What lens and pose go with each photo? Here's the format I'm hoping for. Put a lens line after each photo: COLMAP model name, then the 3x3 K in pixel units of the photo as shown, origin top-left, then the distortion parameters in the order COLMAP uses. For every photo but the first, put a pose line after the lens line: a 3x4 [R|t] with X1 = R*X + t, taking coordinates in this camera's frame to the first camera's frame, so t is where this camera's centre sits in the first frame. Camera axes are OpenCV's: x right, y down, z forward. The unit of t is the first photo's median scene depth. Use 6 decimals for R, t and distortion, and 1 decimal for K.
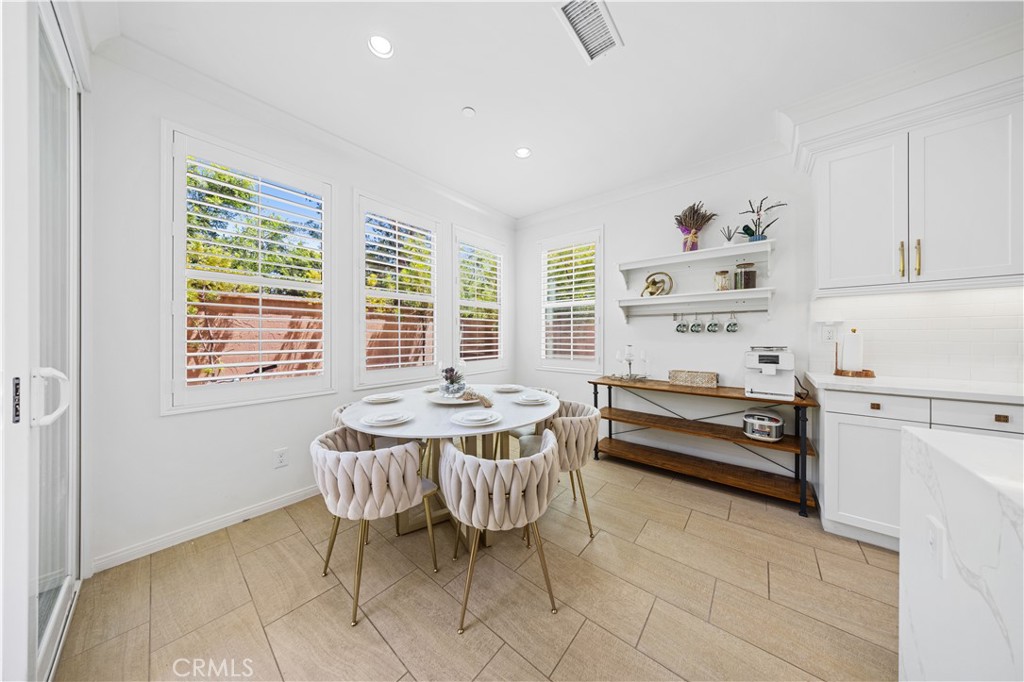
lens RADIAL K [[298.7, 0, 493.1], [0, 298.7, 335.7], [0, 0, 1]] dist [-0.011618, -0.000130]
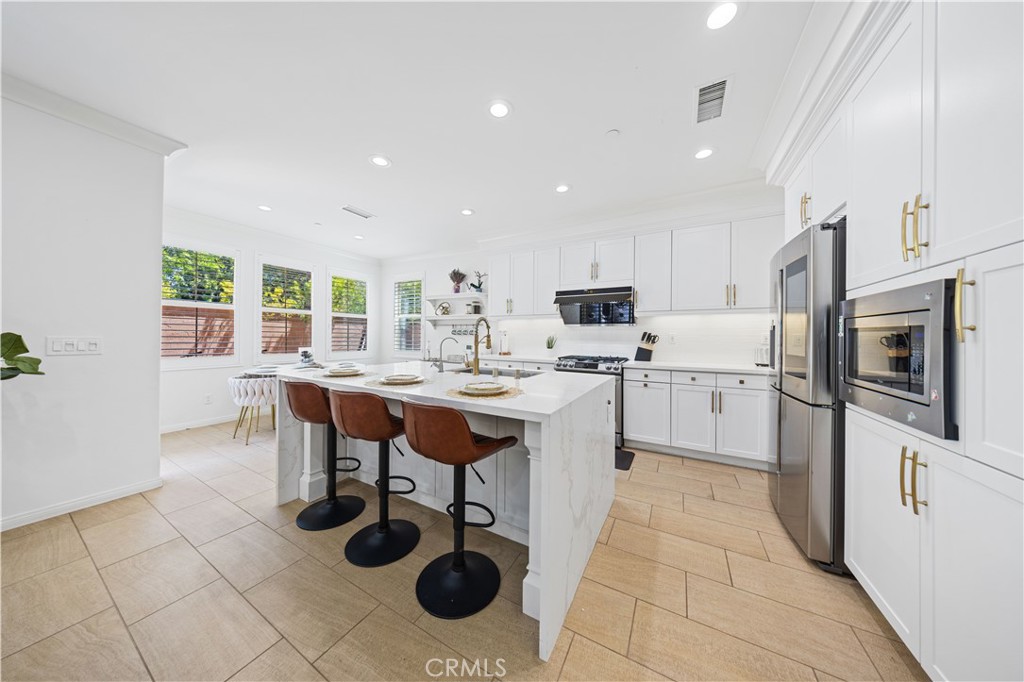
lens RADIAL K [[298.7, 0, 506.0], [0, 298.7, 336.9], [0, 0, 1]] dist [-0.011618, -0.000130]
pose [[0.974496, 0.007781, 0.224271, 0.549659], [-0.008445, 0.999962, 0.002003, -0.004902], [-0.224247, -0.003846, 0.974525, -0.970760]]
